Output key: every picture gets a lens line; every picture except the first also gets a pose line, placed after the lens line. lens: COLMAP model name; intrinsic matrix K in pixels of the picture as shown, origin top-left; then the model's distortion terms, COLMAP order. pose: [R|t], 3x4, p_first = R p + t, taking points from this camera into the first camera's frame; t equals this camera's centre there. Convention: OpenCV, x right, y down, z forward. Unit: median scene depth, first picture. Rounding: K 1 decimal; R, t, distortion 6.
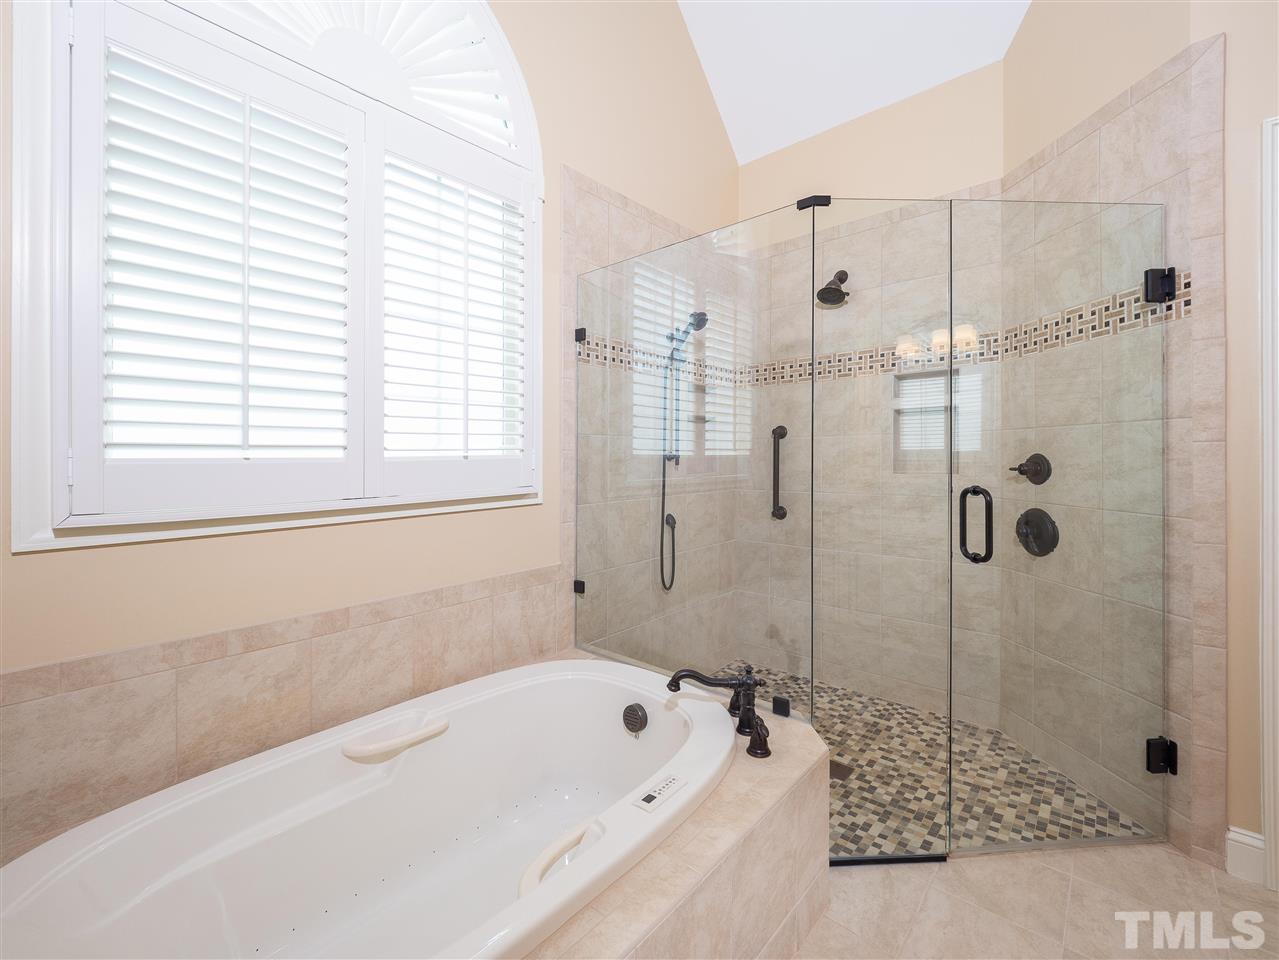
lens RADIAL K [[541.3, 0, 634.2], [0, 541.3, 466.9], [0, 0, 1]] dist [-0.015537, -0.001606]
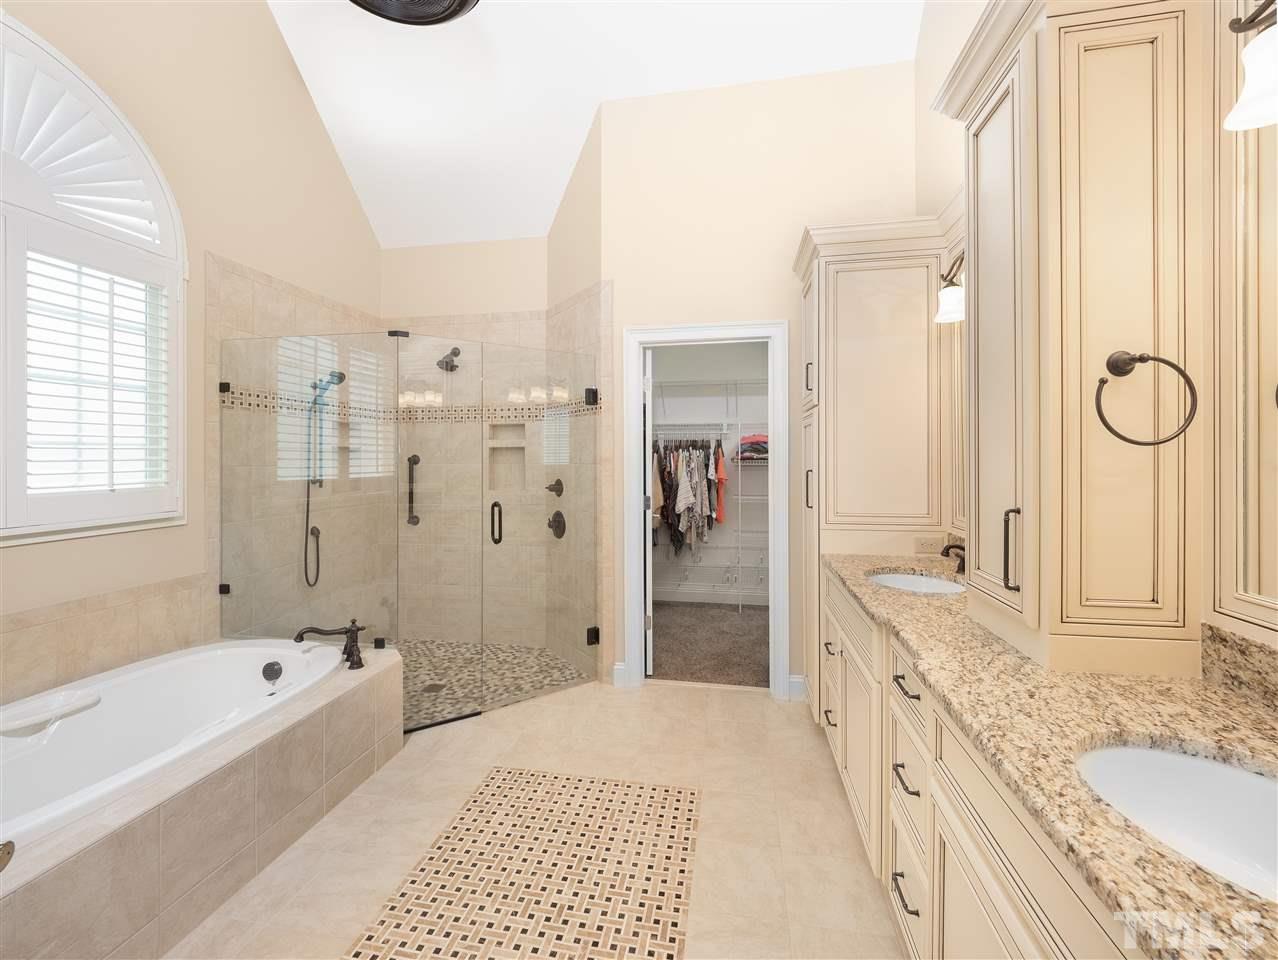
lens RADIAL K [[540.9, 0, 646.8], [0, 540.9, 469.1], [0, 0, 1]] dist [-0.015537, -0.001606]
pose [[0.850630, -0.003756, 0.525752, 0.083980], [0.005136, 0.999986, -0.001166, -0.051453], [-0.525740, 0.003692, 0.850637, -0.594290]]
